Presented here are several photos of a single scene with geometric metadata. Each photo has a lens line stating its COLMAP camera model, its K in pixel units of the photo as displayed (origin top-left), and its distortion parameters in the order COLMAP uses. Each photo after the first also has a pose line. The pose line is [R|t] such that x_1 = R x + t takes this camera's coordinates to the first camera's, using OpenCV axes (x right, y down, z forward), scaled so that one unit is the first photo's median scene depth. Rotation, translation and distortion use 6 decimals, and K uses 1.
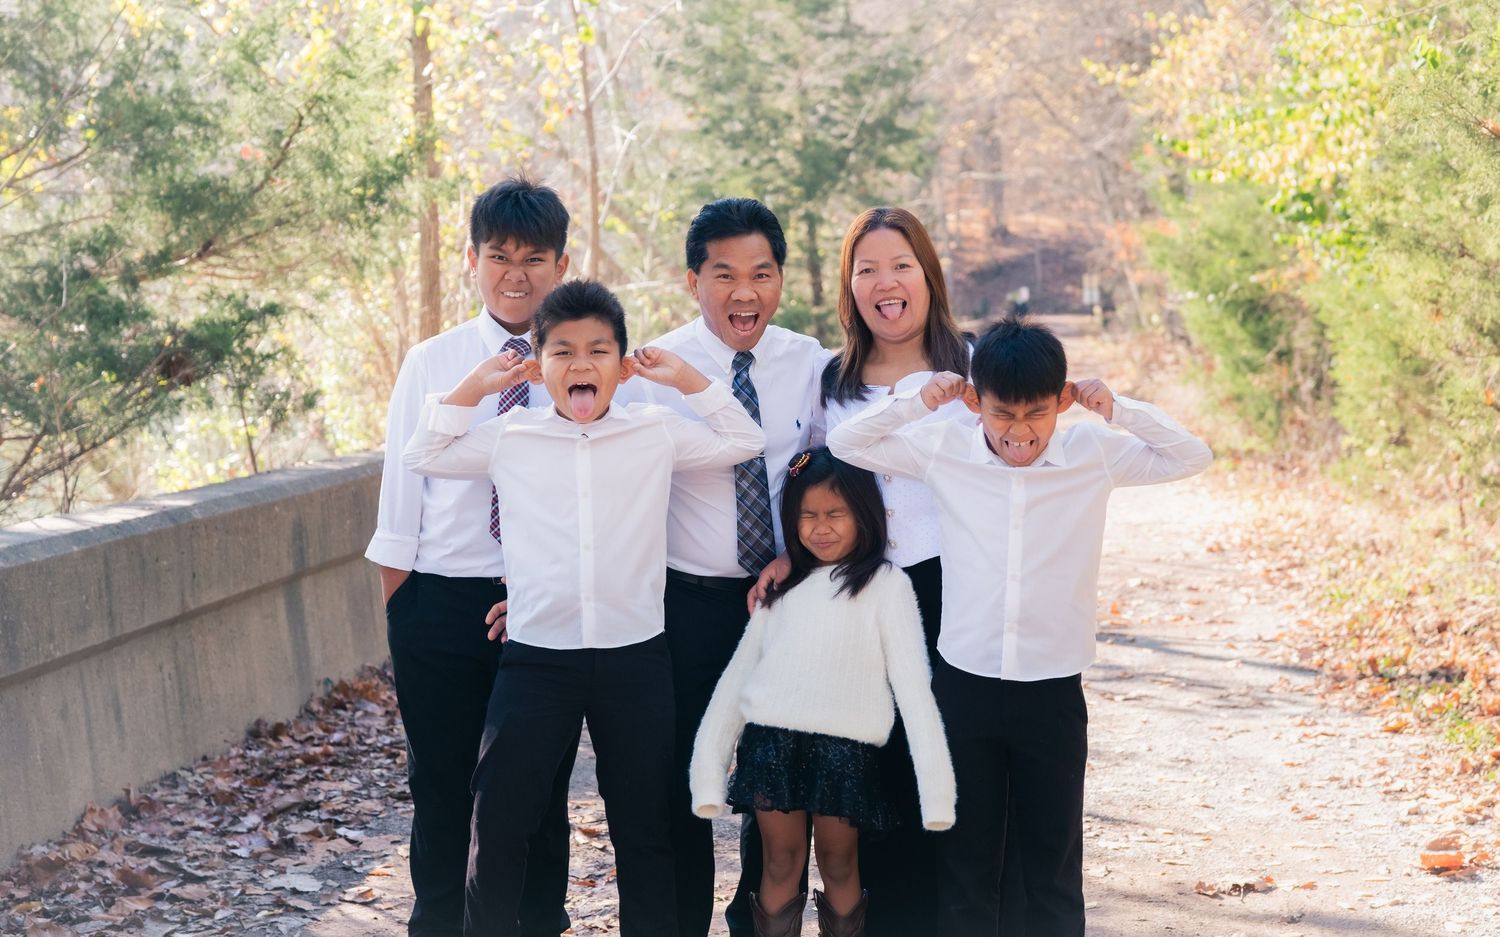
lens RADIAL K [[2514.2, 0, 858.8], [0, 2514.2, 434.9], [0, 0, 1]] dist [0.032773, -0.014081]
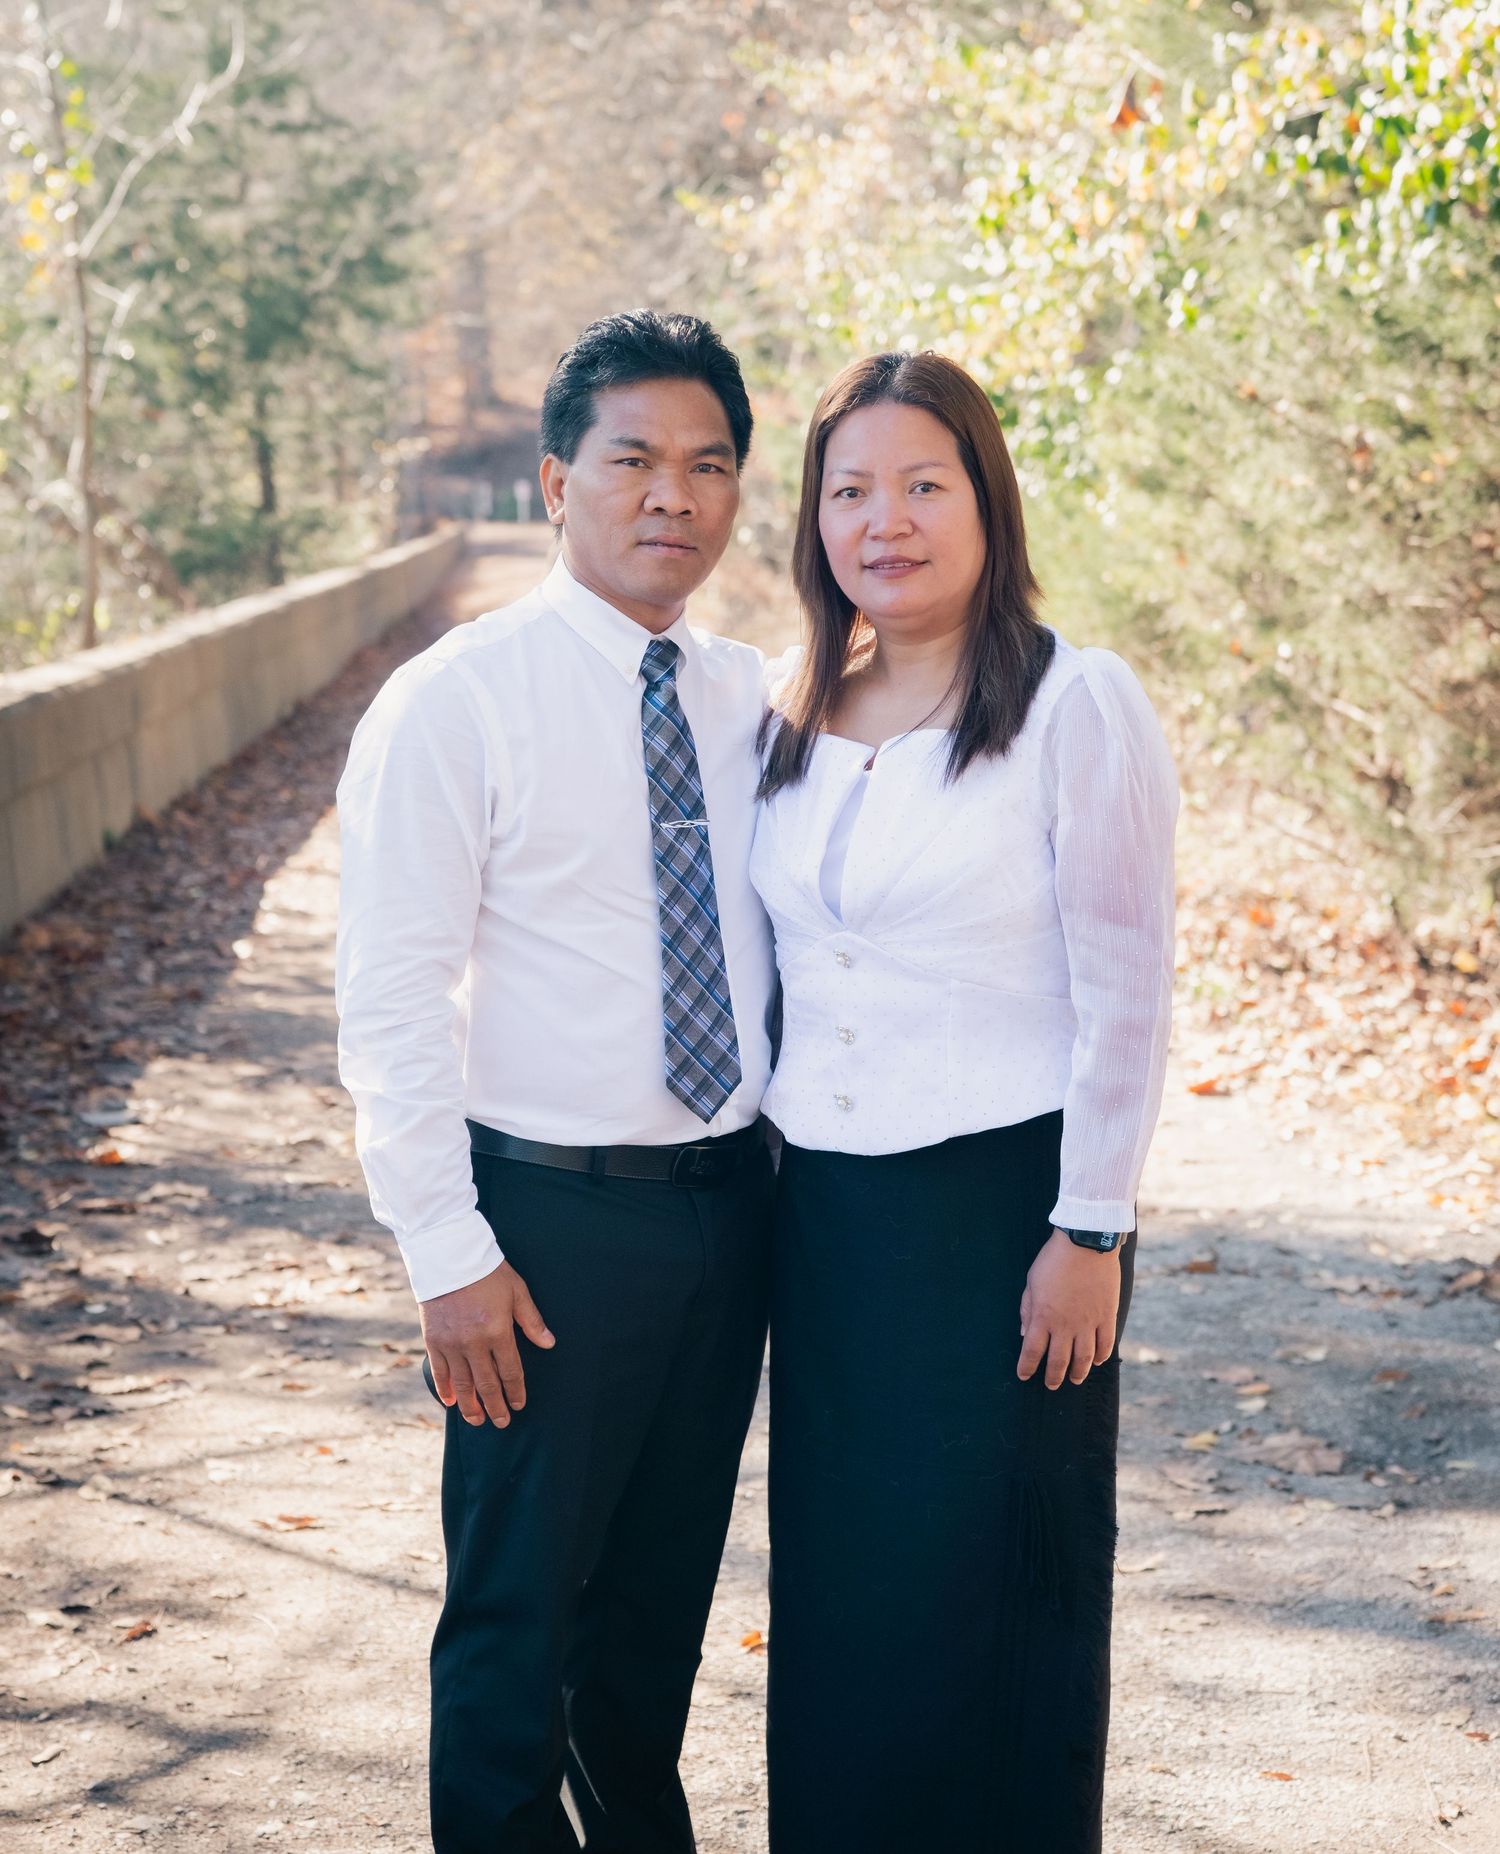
lens RADIAL K [[4563.4, 0, 723.9], [0, 4563.4, 810.4], [0, 0, 1]] dist [-0.019968, 0.313915]
pose [[0.988519, -0.001221, 0.151090, -0.136368], [-0.002021, 0.999771, 0.021305, 0.007303], [-0.151081, -0.021366, 0.988290, -0.459863]]
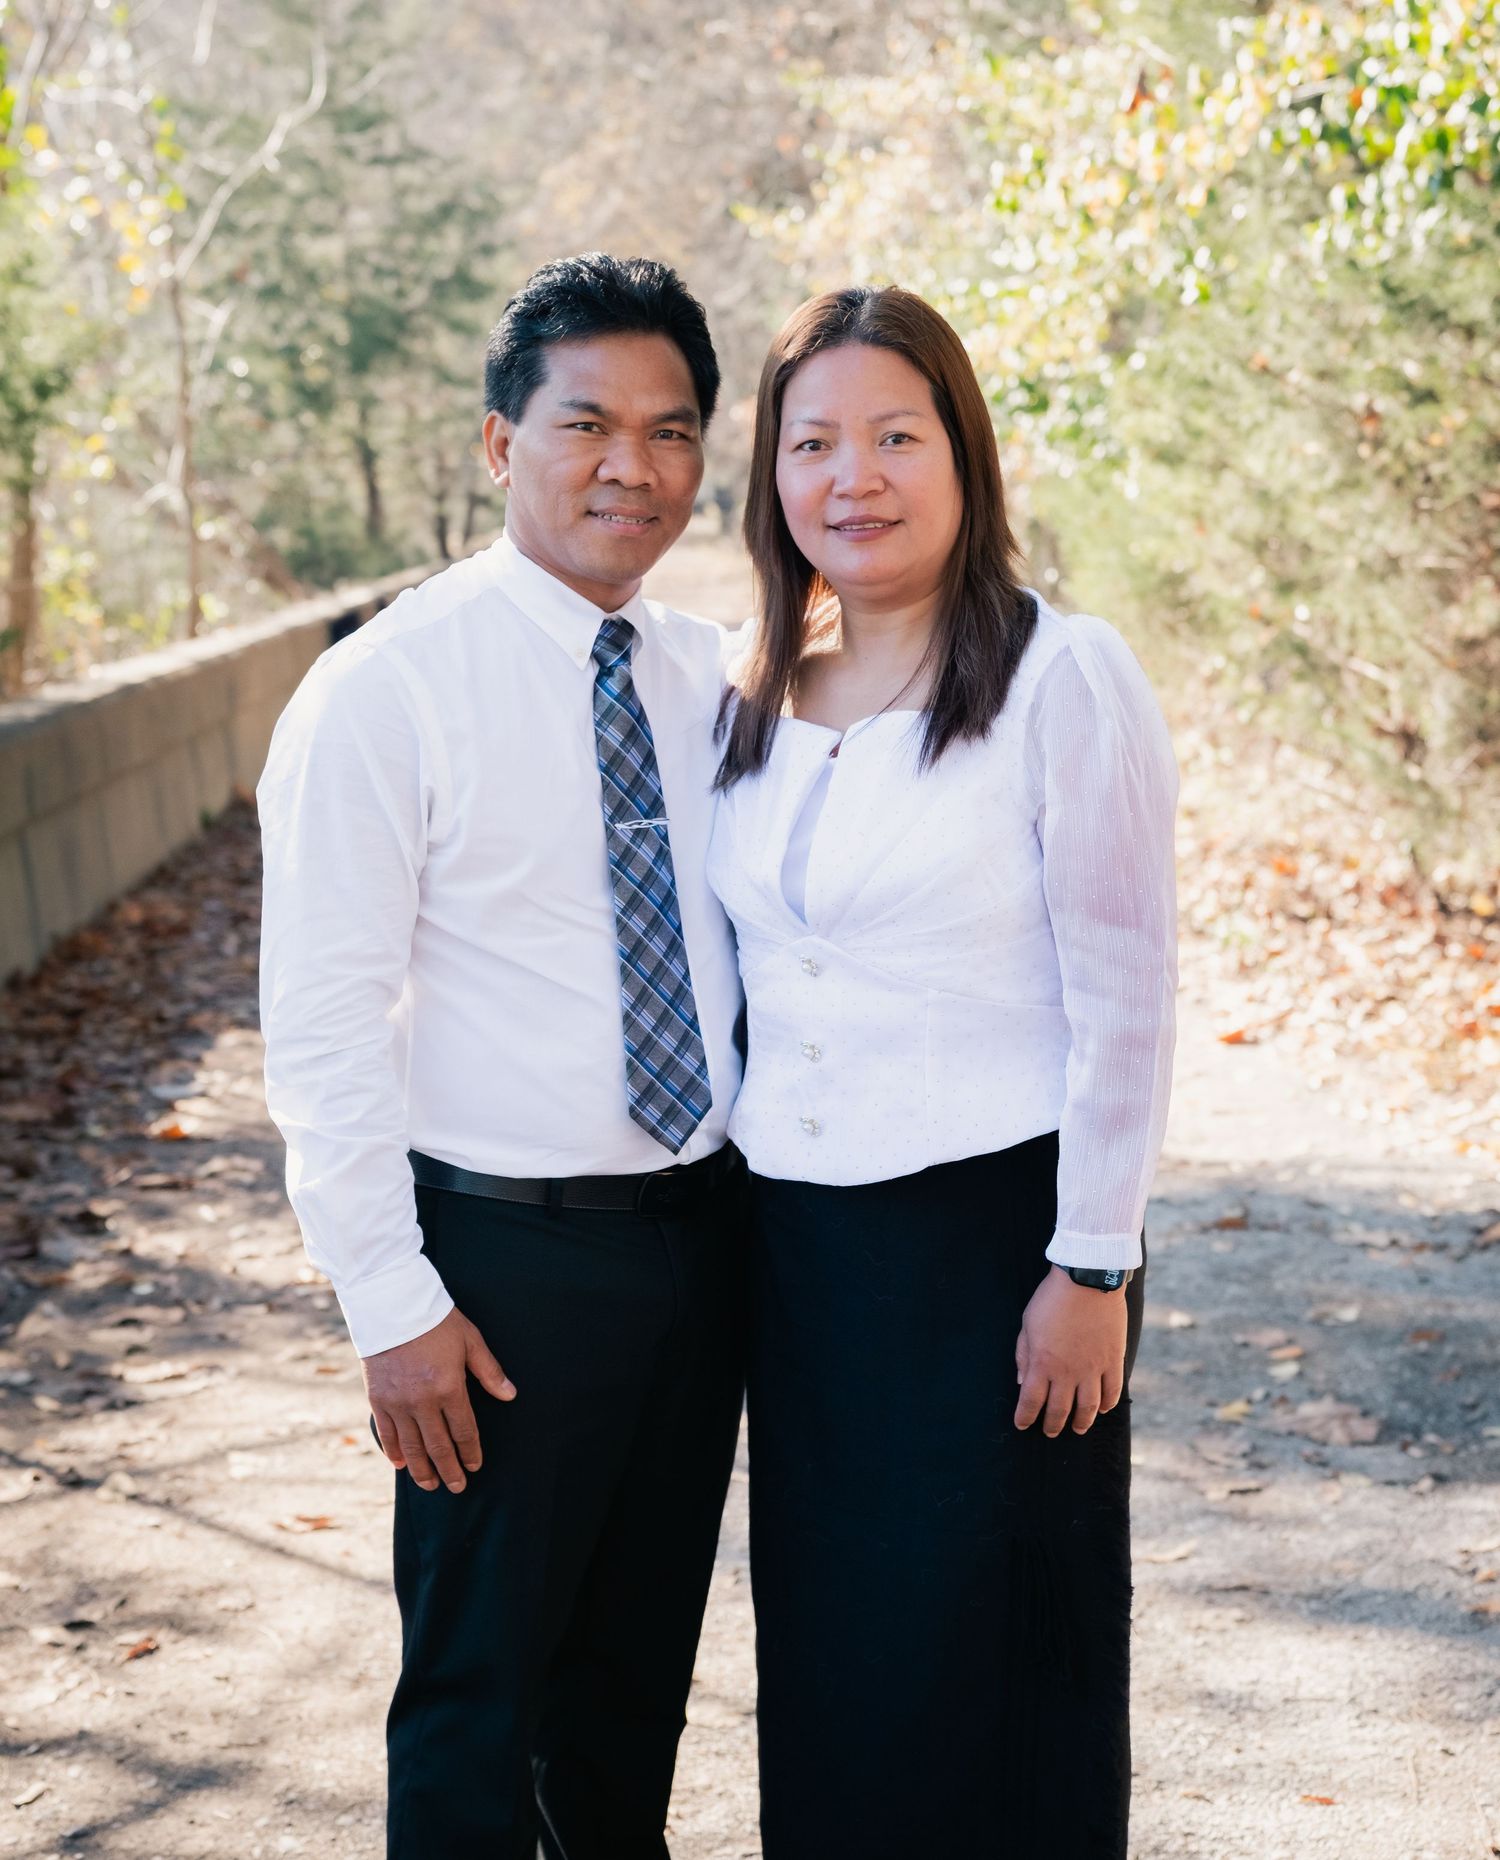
lens RADIAL K [[3960.8, 0, 759.0], [0, 3960.8, 793.4], [0, 0, 1]] dist [0.011029, 0.009412]
pose [[0.990453, -0.026293, 0.135321, -0.107438], [0.022760, 0.999360, 0.027588, 0.006696], [-0.135960, -0.024245, 0.990418, -0.360631]]
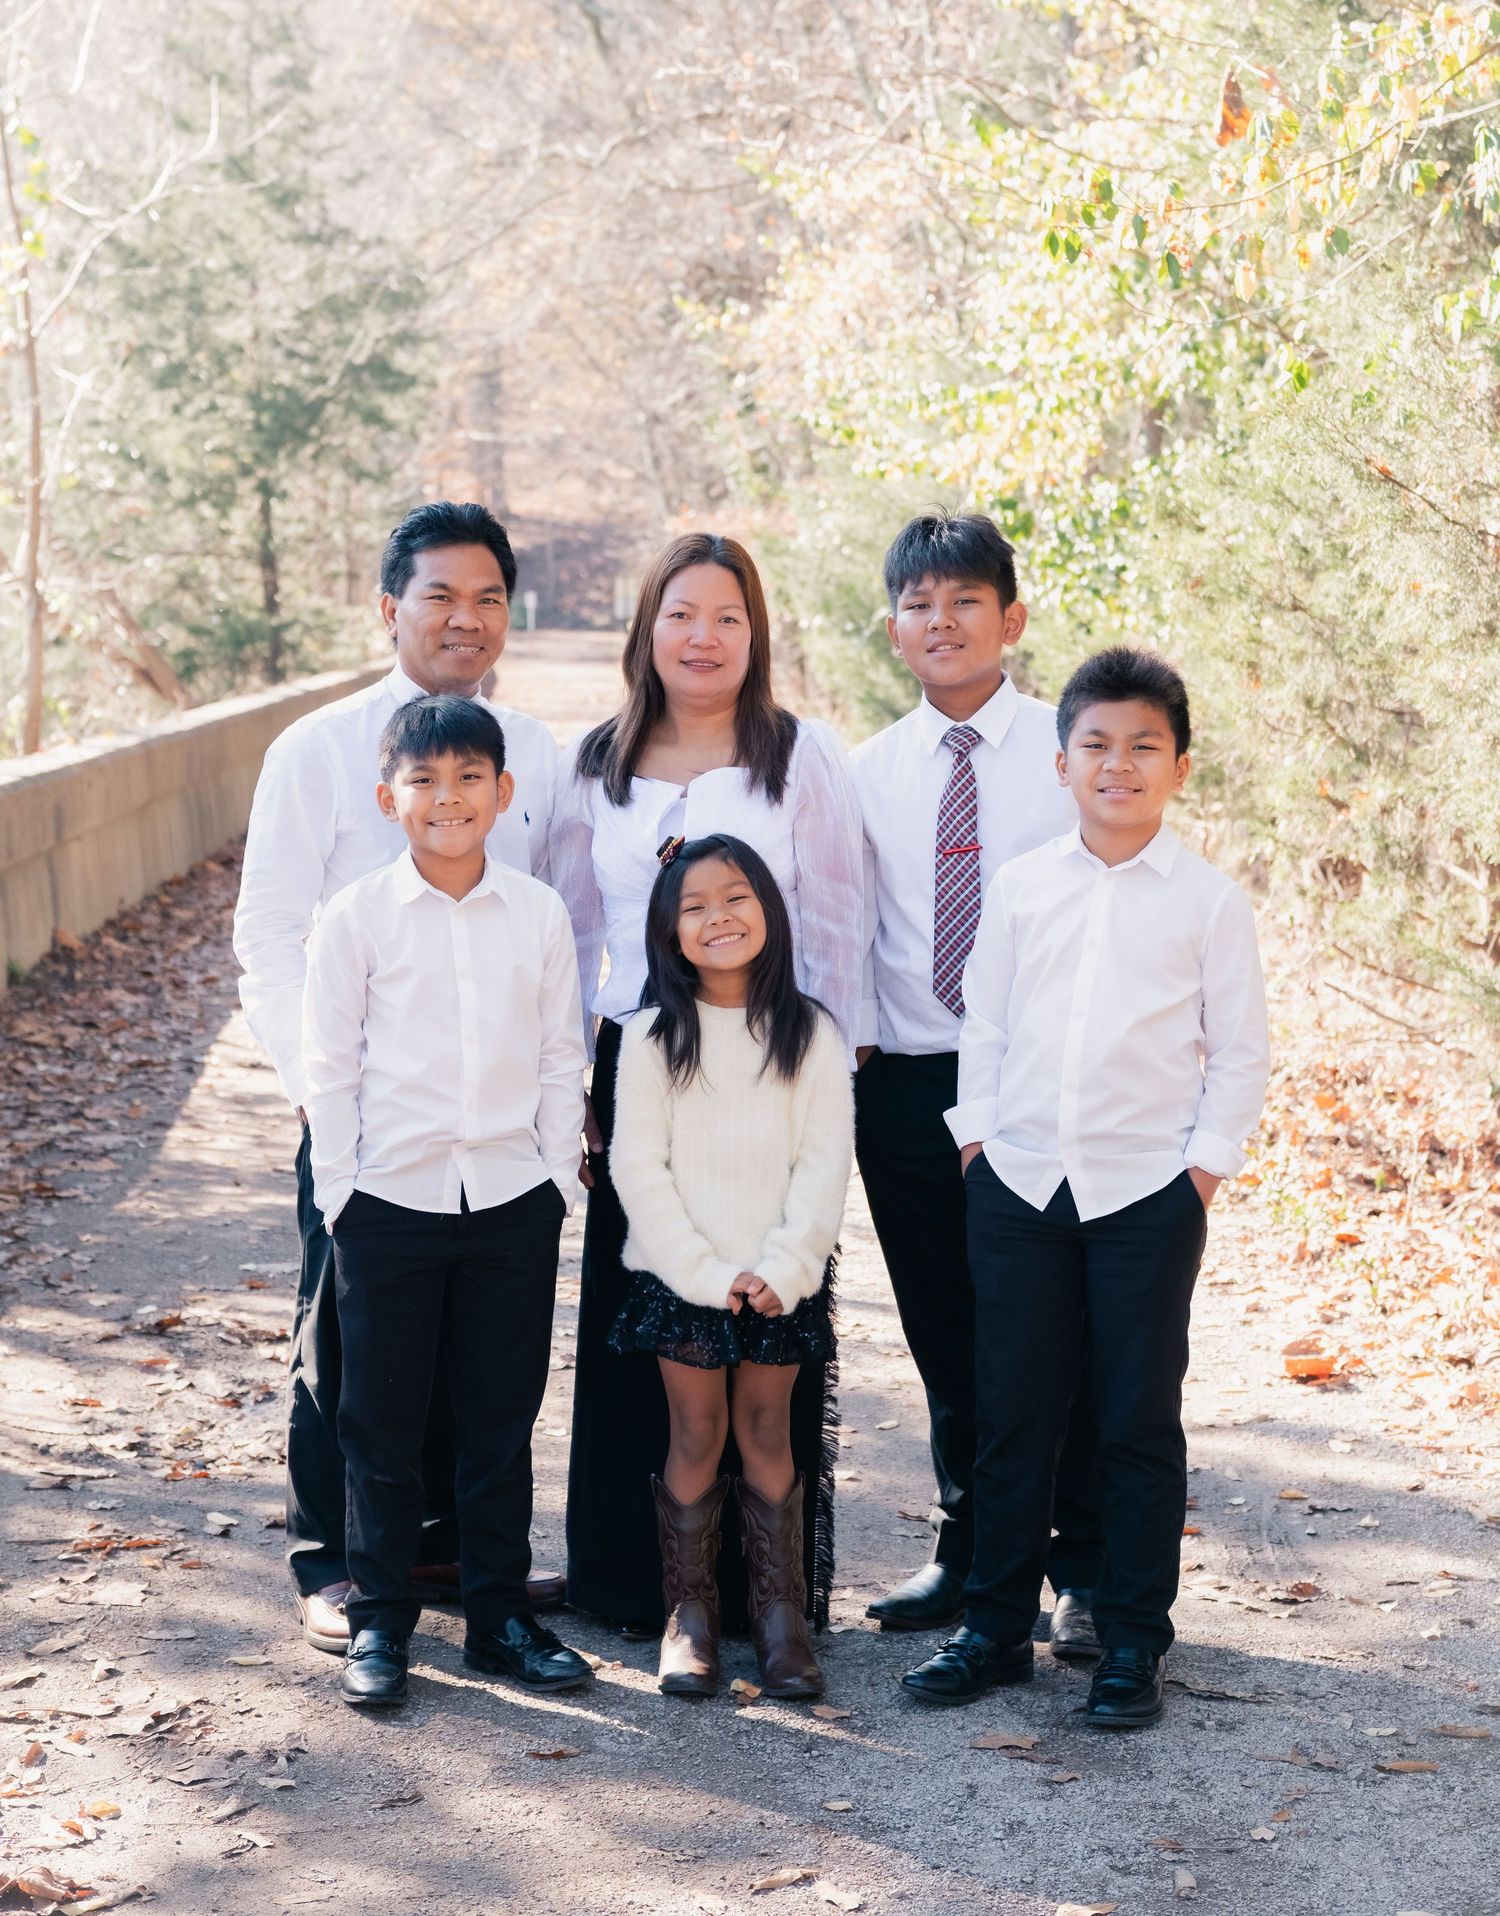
lens RADIAL K [[3638.0, 0, 776.2], [0, 3638.0, 712.6], [0, 0, 1]] dist [0.025764, -0.070643]
pose [[0.986086, 0.024922, 0.164357, -0.071959], [-0.021685, 0.999534, -0.021460, -0.006840], [-0.164815, 0.017598, 0.986168, -0.070264]]
